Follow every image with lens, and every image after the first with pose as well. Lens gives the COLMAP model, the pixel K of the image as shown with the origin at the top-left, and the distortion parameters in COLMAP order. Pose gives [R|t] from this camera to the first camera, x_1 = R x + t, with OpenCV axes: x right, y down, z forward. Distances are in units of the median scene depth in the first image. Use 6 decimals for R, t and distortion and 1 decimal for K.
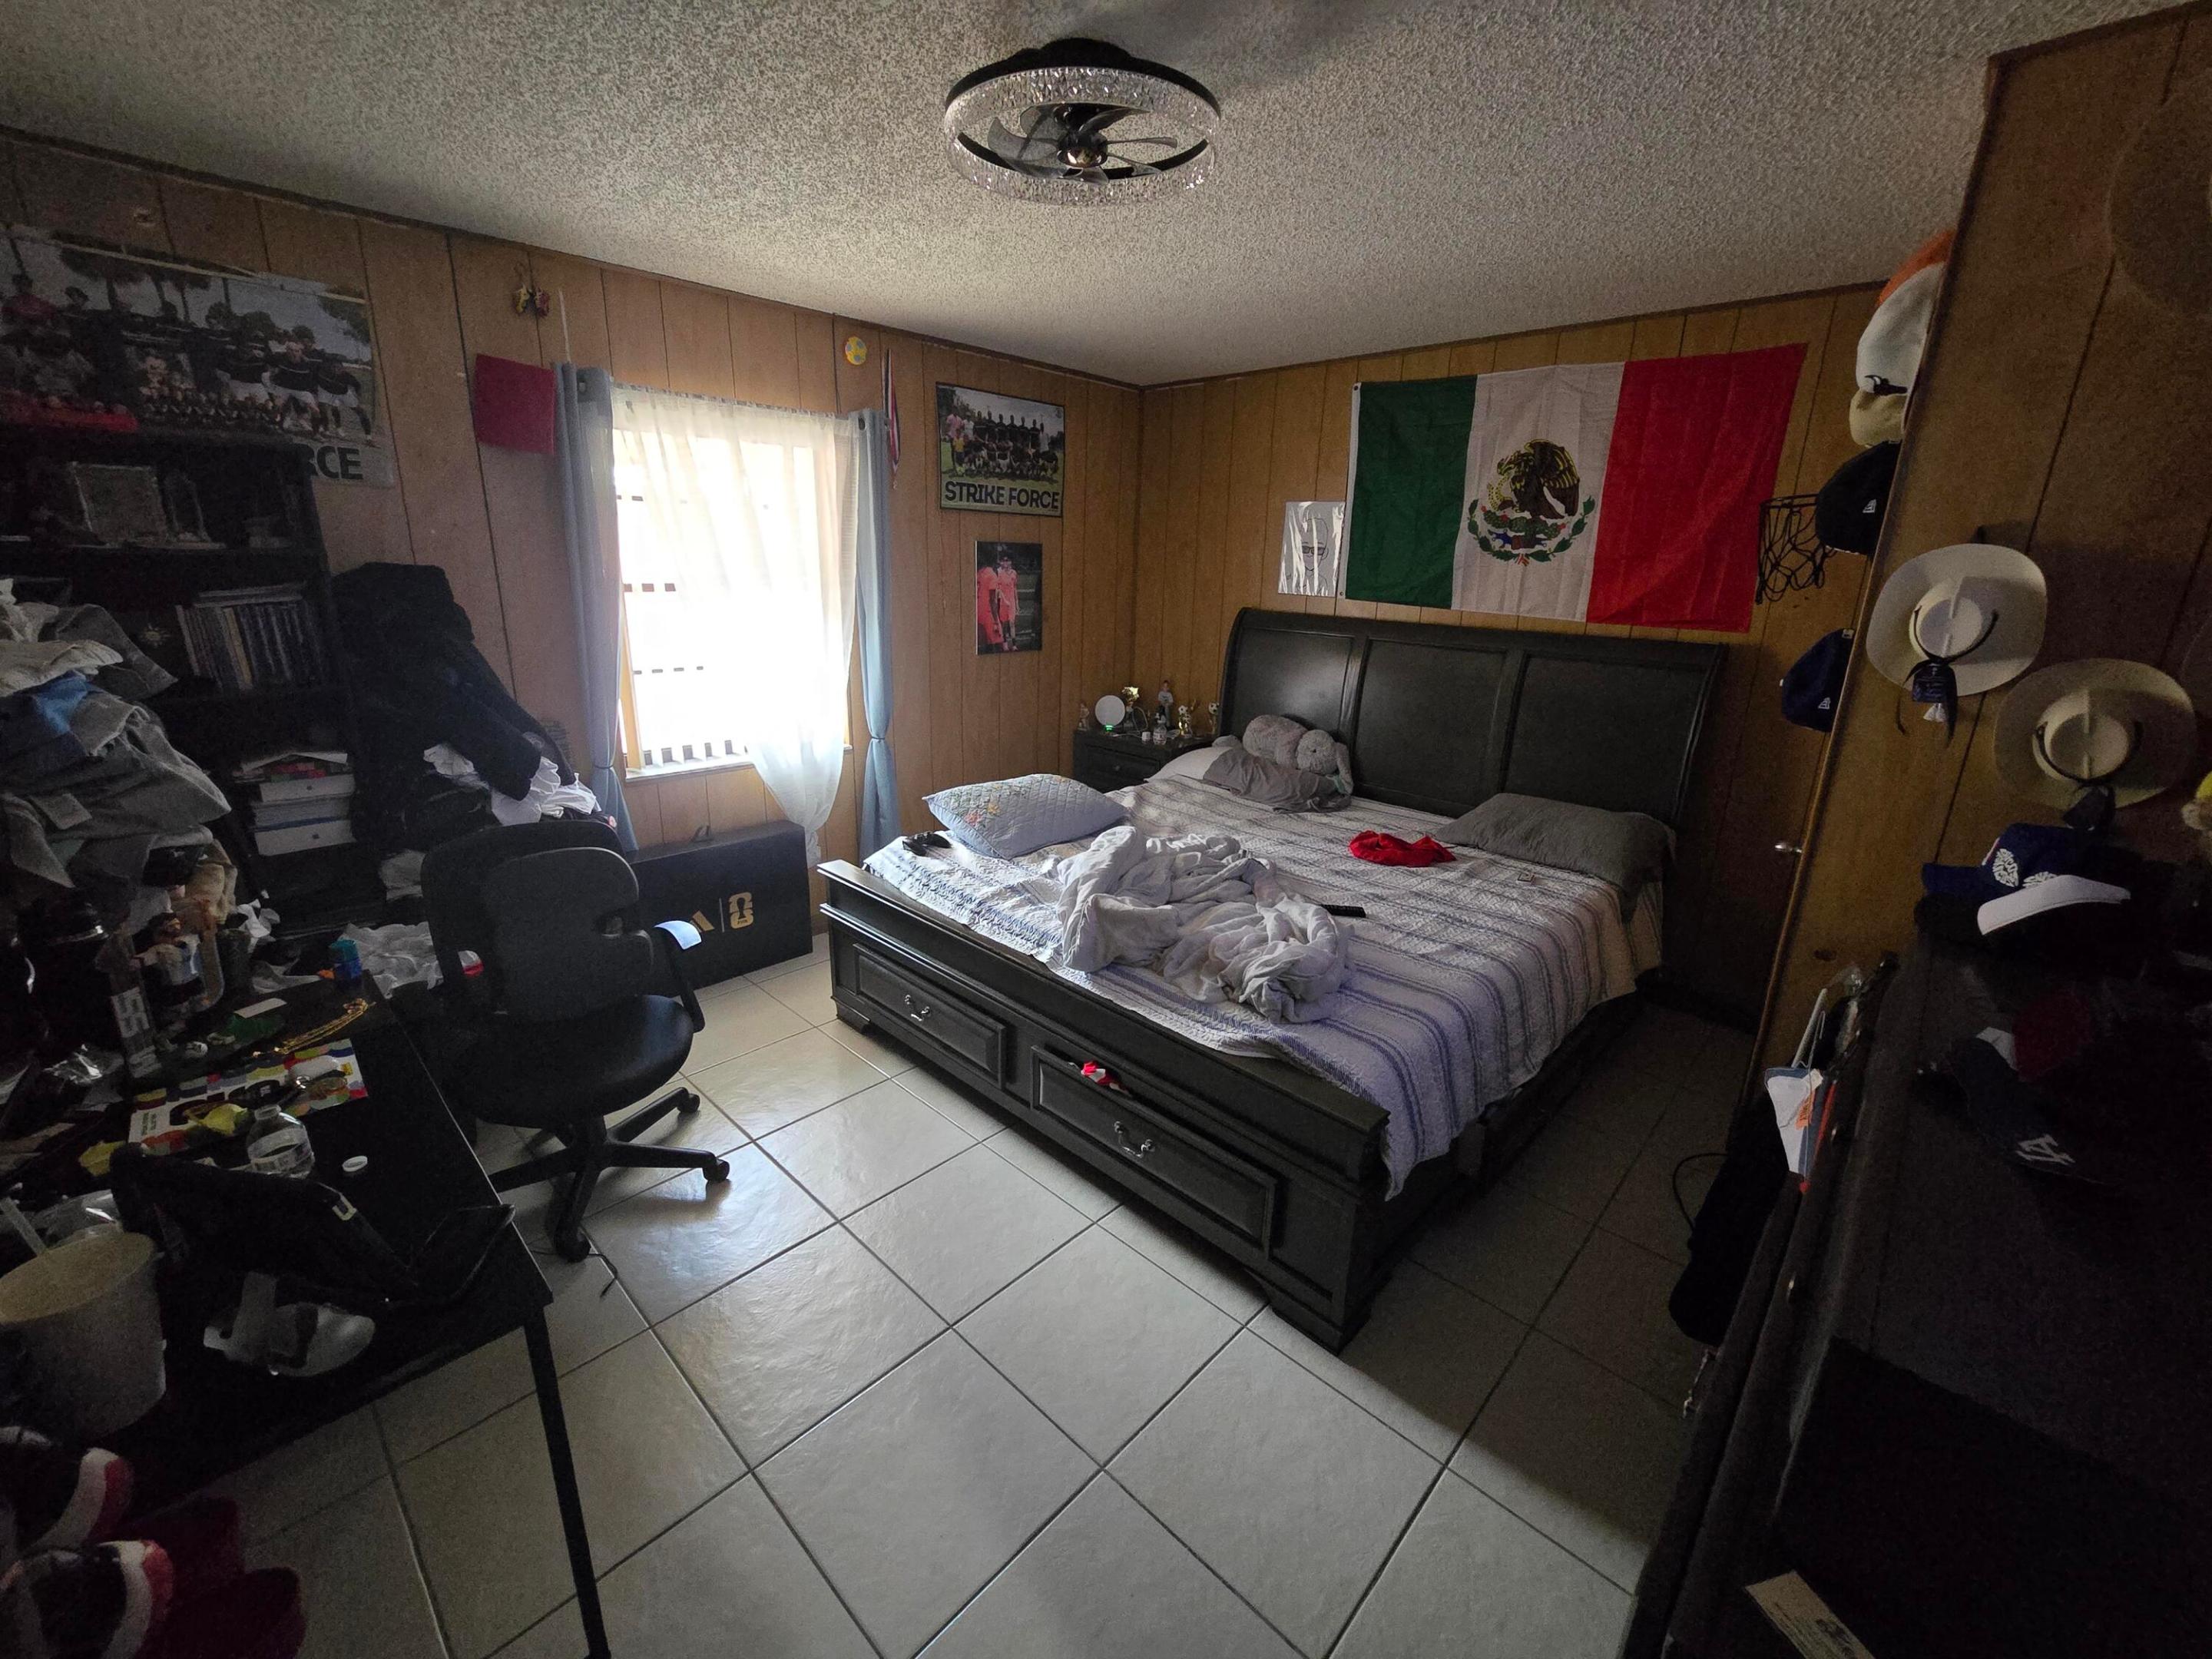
lens RADIAL K [[905.6, 0, 1102.7], [0, 905.6, 814.5], [0, 0, 1]] dist [-0.005752, -0.000518]
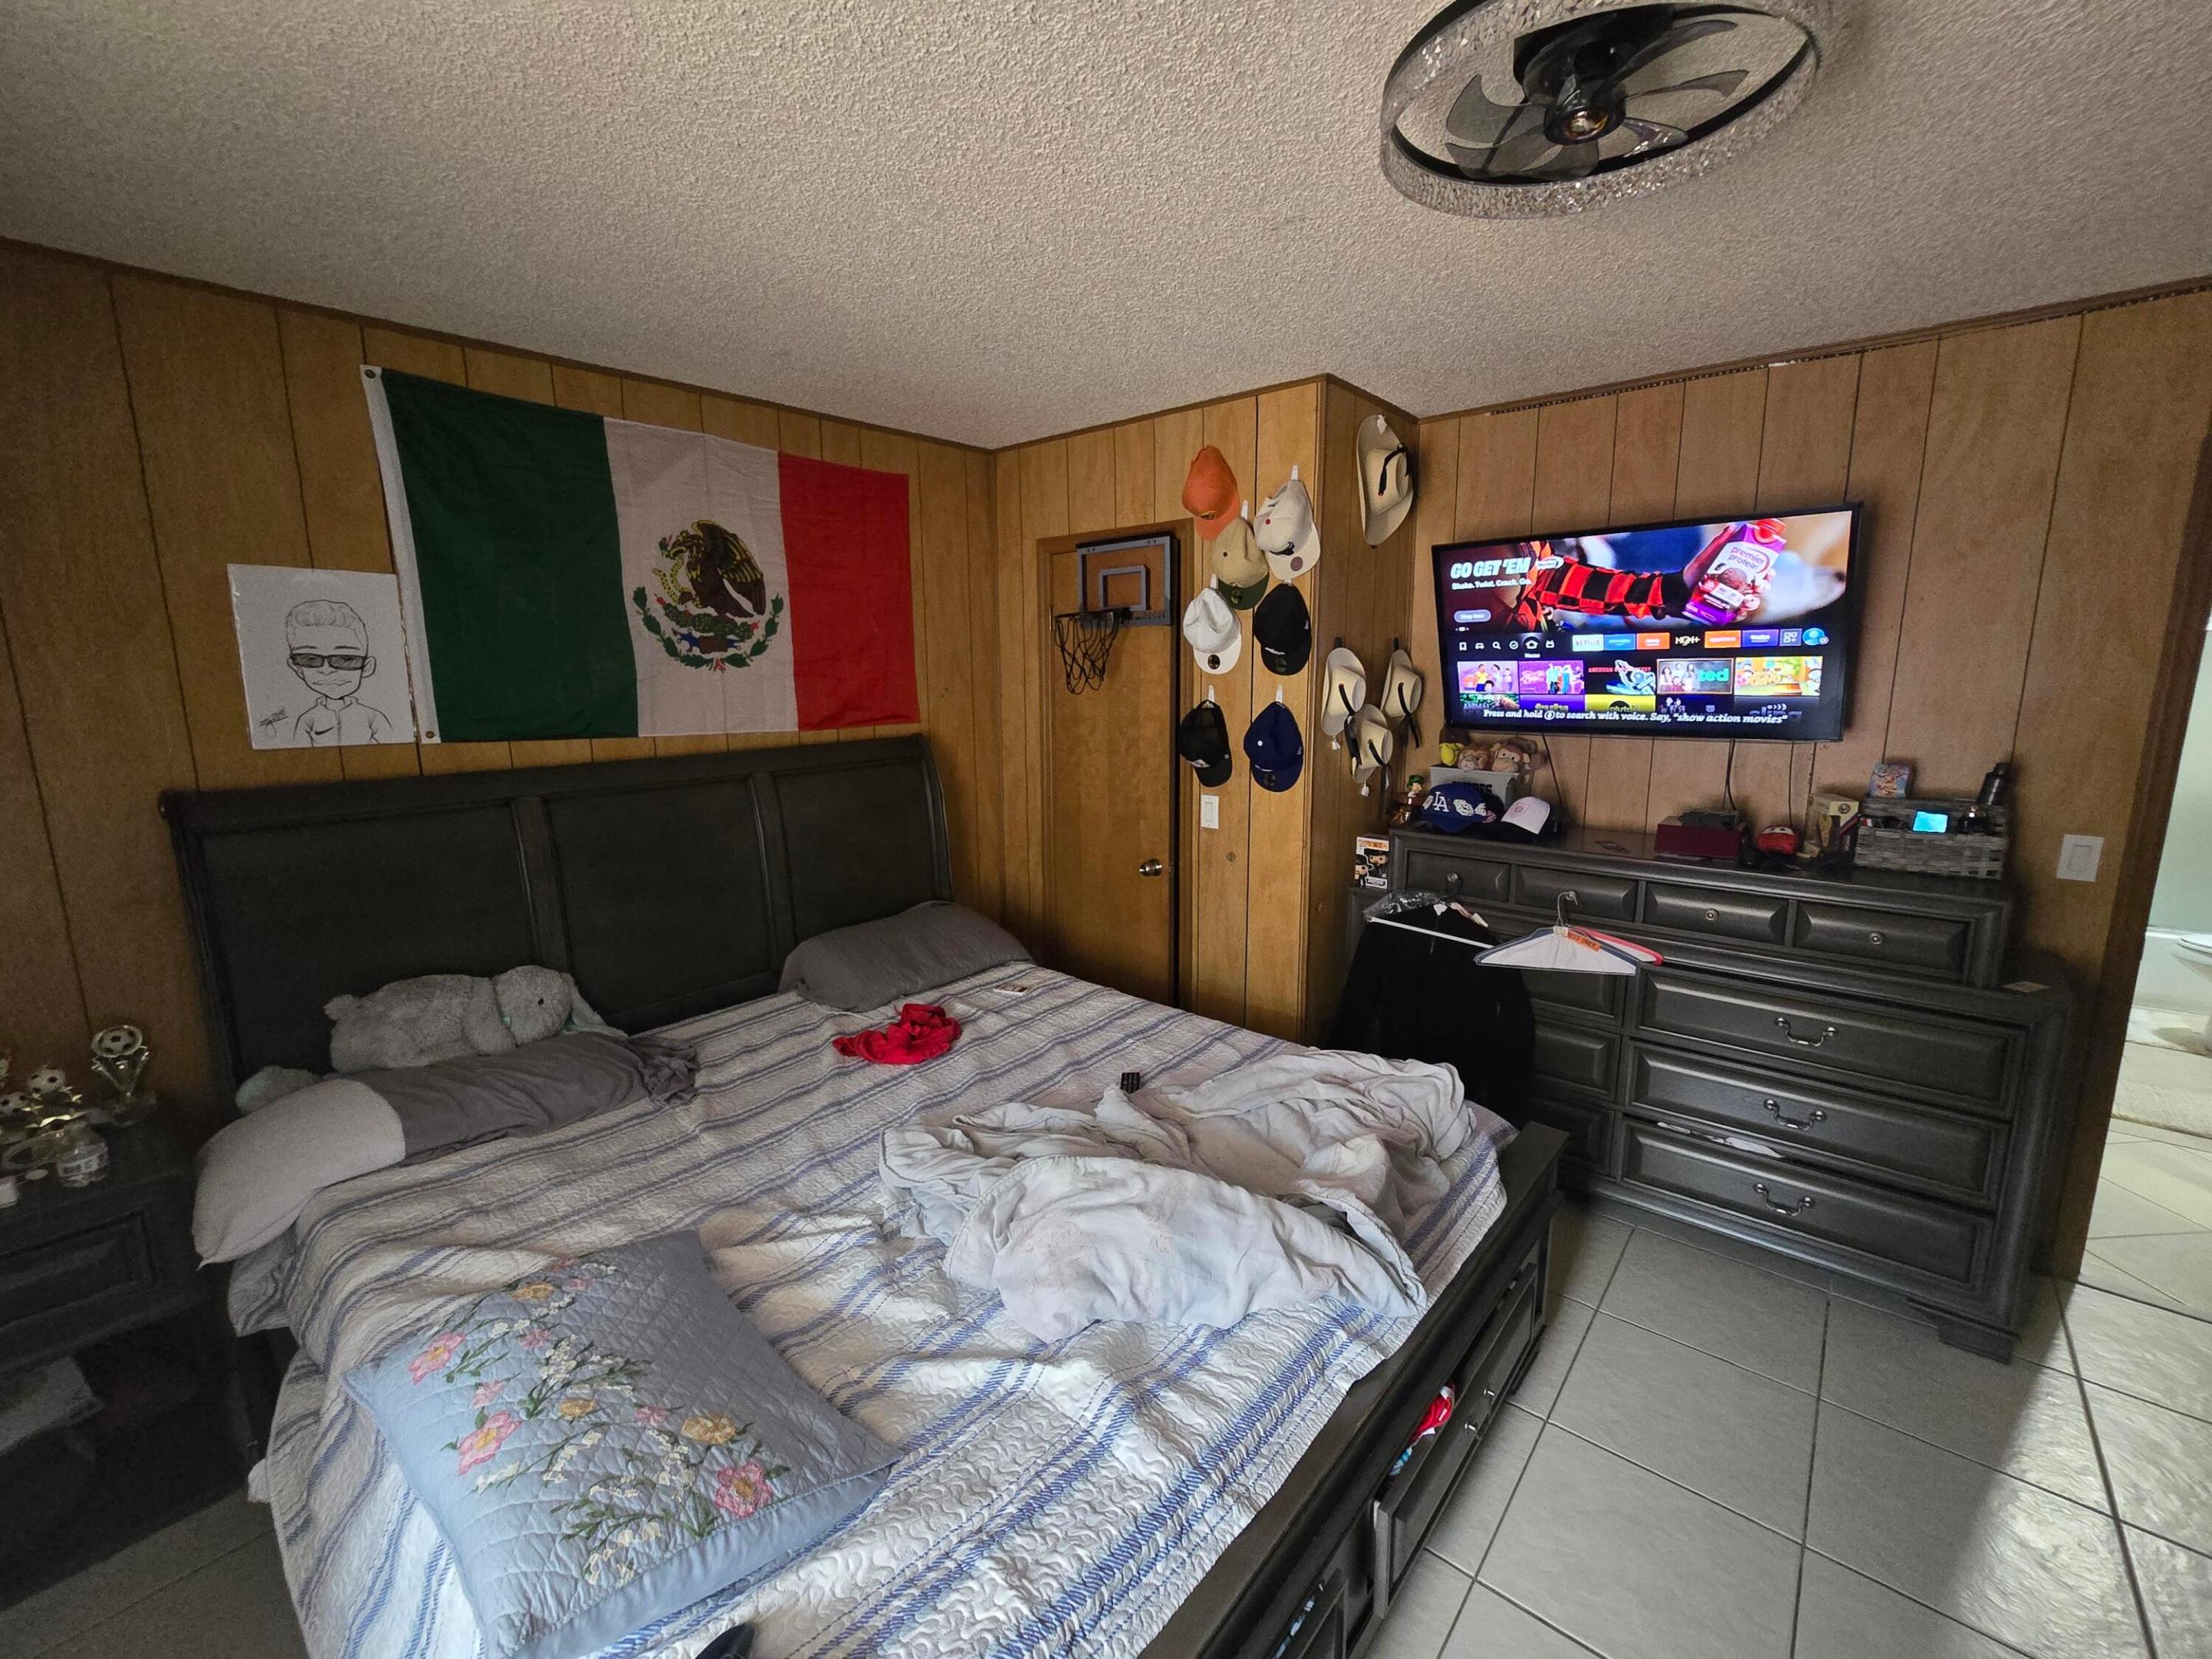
lens RADIAL K [[905.6, 0, 1102.7], [0, 905.6, 814.5], [0, 0, 1]] dist [-0.005752, -0.000518]
pose [[-0.052978, -0.188013, 0.980737, -0.372663], [0.285673, 0.938217, 0.195294, -0.221060], [-0.956862, 0.290516, 0.004005, 0.720928]]
